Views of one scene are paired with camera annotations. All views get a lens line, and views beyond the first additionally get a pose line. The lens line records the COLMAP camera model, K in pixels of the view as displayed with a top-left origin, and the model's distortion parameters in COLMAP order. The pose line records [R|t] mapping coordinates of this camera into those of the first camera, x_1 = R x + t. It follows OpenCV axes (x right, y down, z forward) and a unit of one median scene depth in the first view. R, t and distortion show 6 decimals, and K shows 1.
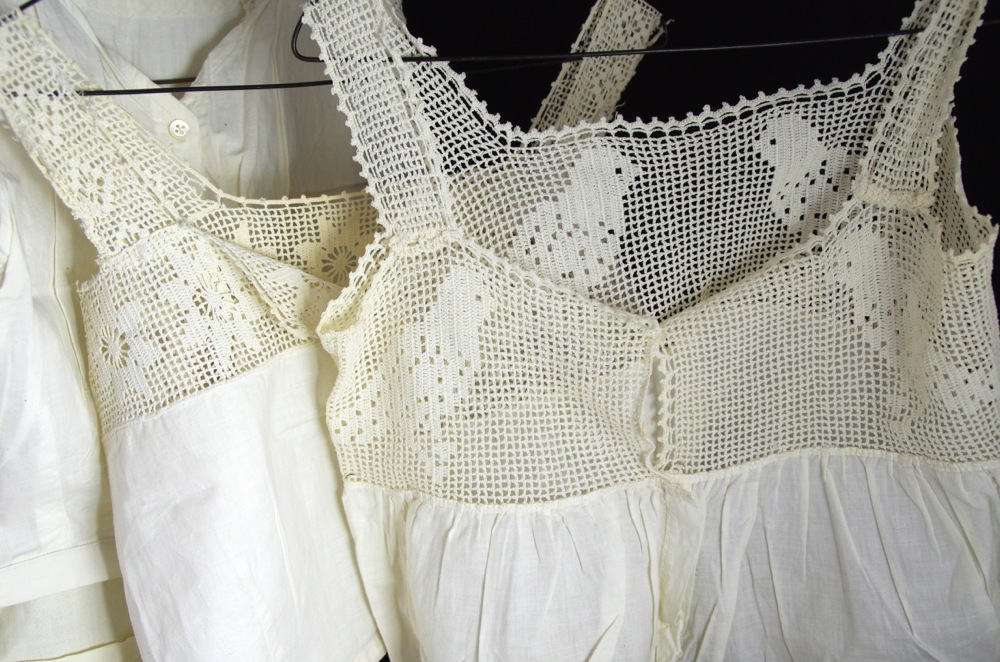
lens RADIAL K [[1321.2, 0, 498.4], [0, 1321.2, 352.0], [0, 0, 1]] dist [0.070054, 0.125213]
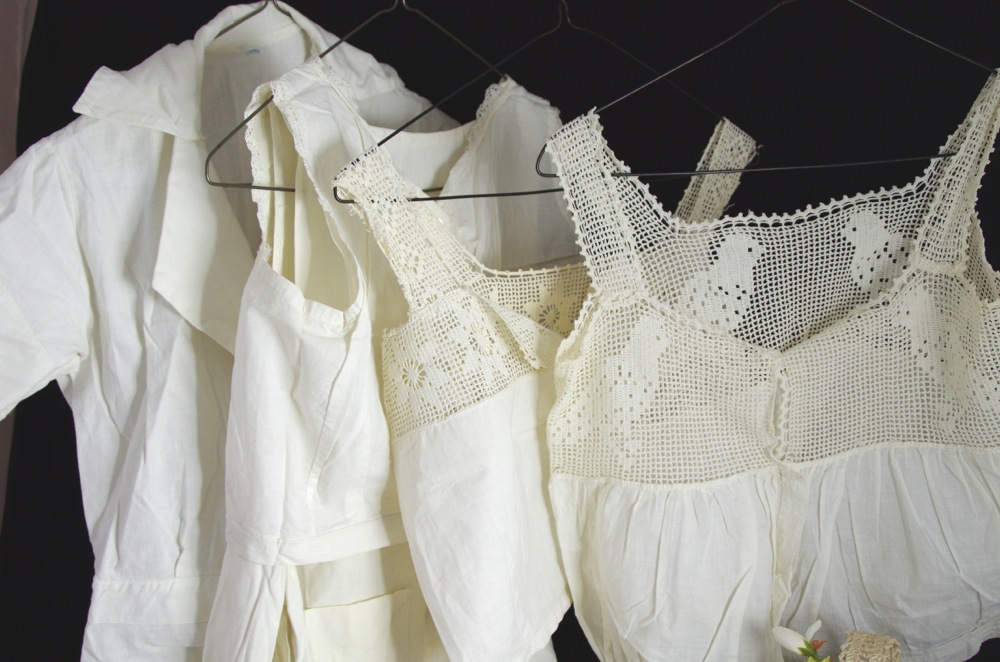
lens RADIAL K [[1321.4, 0, 497.0], [0, 1321.4, 354.7], [0, 0, 1]] dist [0.130743, 0.037823]
pose [[0.996527, -0.012339, 0.082351, -0.305095], [0.018457, 0.997091, -0.073948, 0.079848], [-0.081199, 0.075211, 0.993856, -0.412983]]
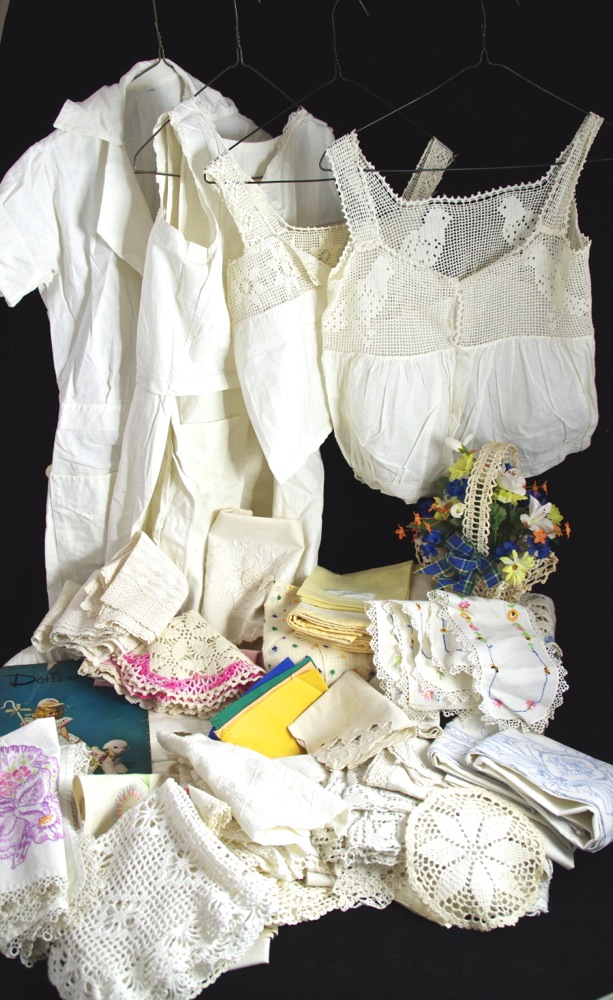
lens RADIAL K [[1132.9, 0, 277.9], [0, 1132.9, 495.4], [0, 0, 1]] dist [-0.013025, 0.218927]
pose [[0.995819, -0.005870, 0.091155, -0.409418], [-0.000286, 0.997728, 0.067372, 0.234869], [-0.091343, -0.067117, 0.993555, -1.095583]]
